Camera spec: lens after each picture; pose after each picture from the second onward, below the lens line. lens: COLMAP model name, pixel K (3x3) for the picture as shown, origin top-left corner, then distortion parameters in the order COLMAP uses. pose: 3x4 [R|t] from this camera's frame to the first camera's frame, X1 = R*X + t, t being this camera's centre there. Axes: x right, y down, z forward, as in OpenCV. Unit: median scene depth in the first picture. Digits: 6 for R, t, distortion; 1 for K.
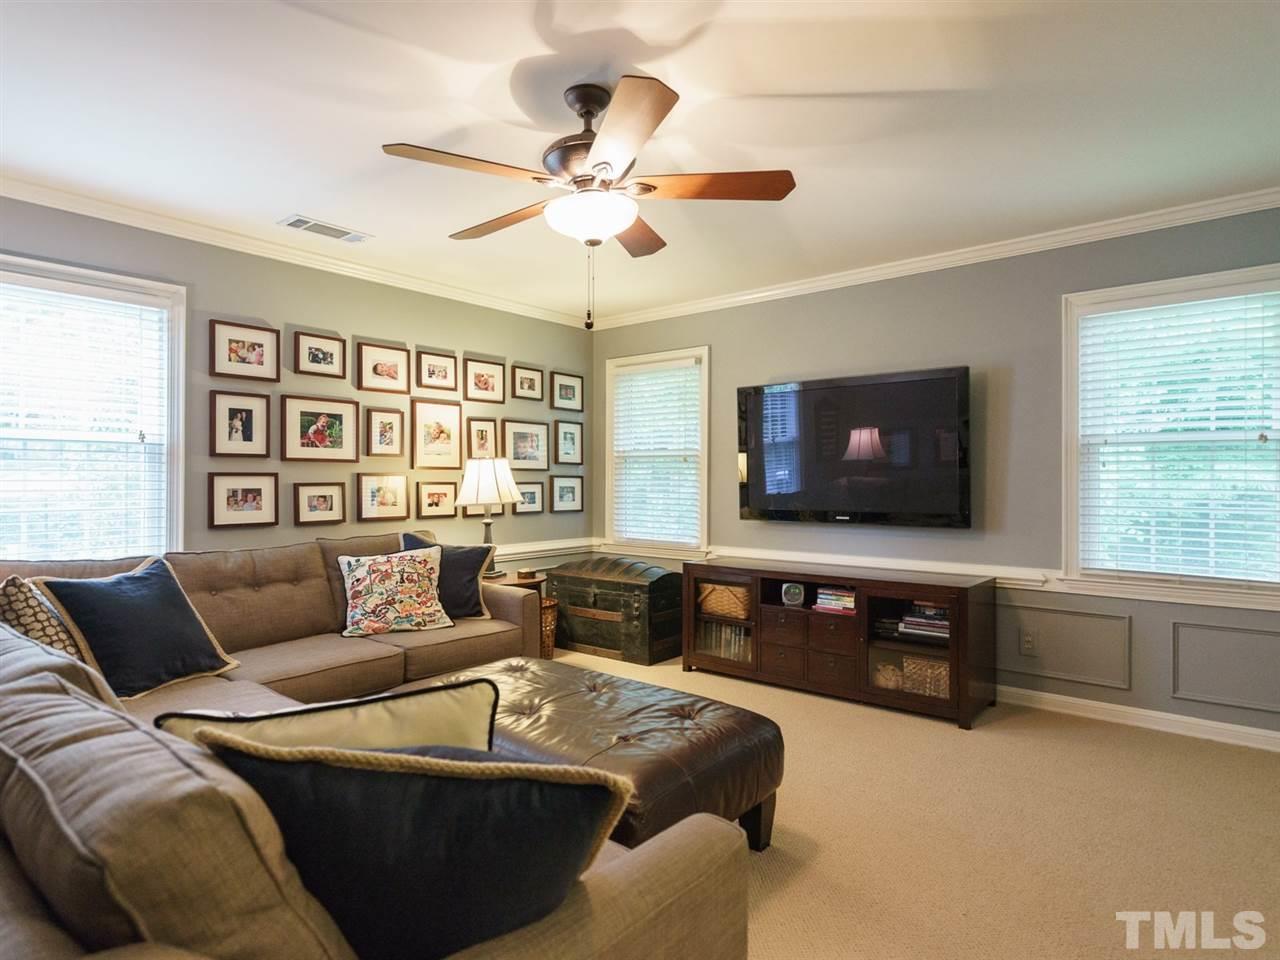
lens RADIAL K [[699.7, 0, 640.8], [0, 699.7, 479.5], [0, 0, 1]] dist [0.002972, 0.001045]
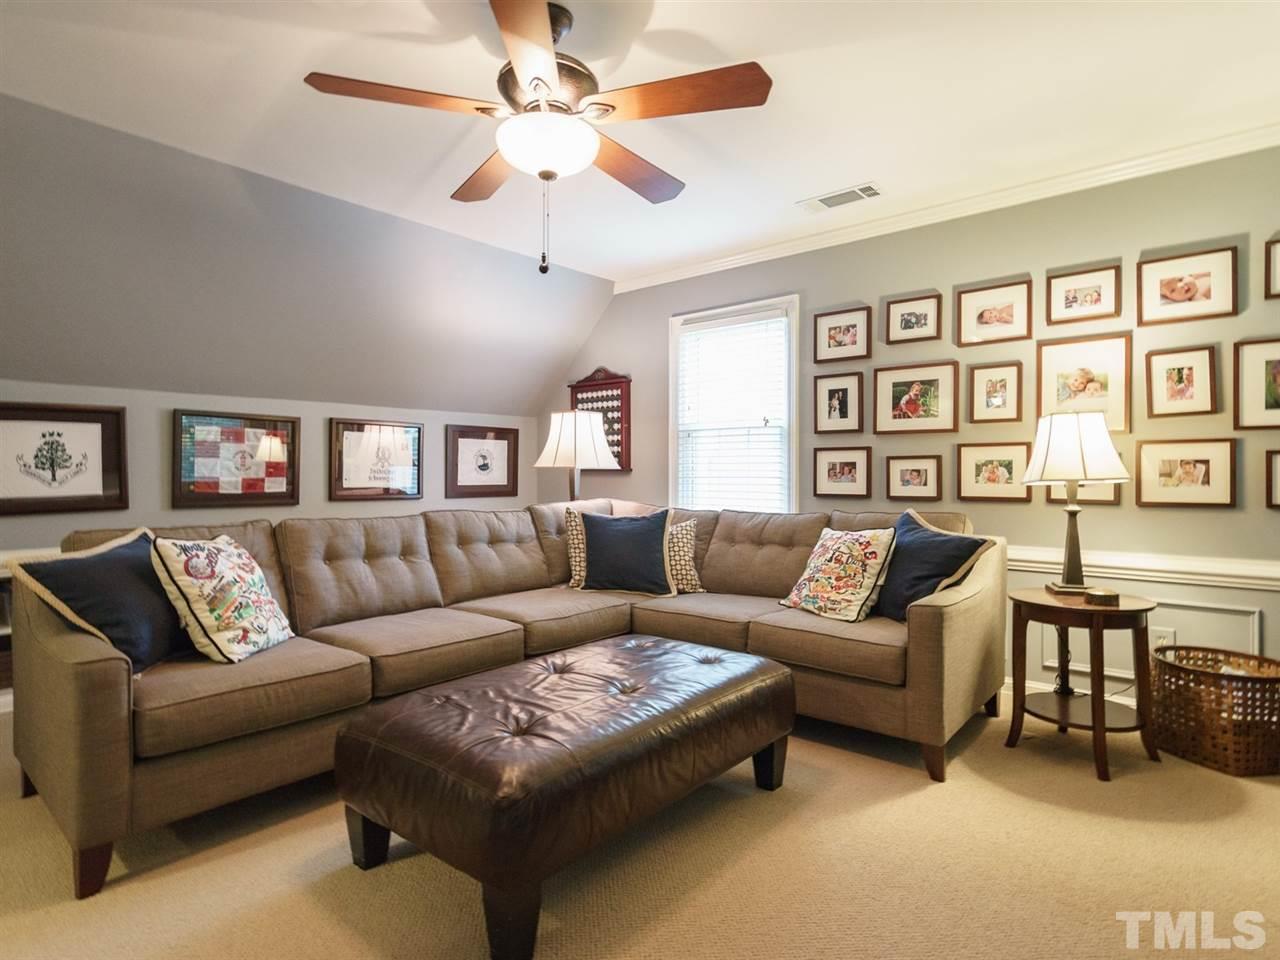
lens RADIAL K [[699.7, 0, 640.7], [0, 699.7, 477.1], [0, 0, 1]] dist [0.002972, 0.001045]
pose [[0.004848, 0.008123, -0.999955, 0.489136], [0.002137, 0.999965, 0.008133, 0.025426], [0.999986, -0.002177, 0.004830, 0.646140]]
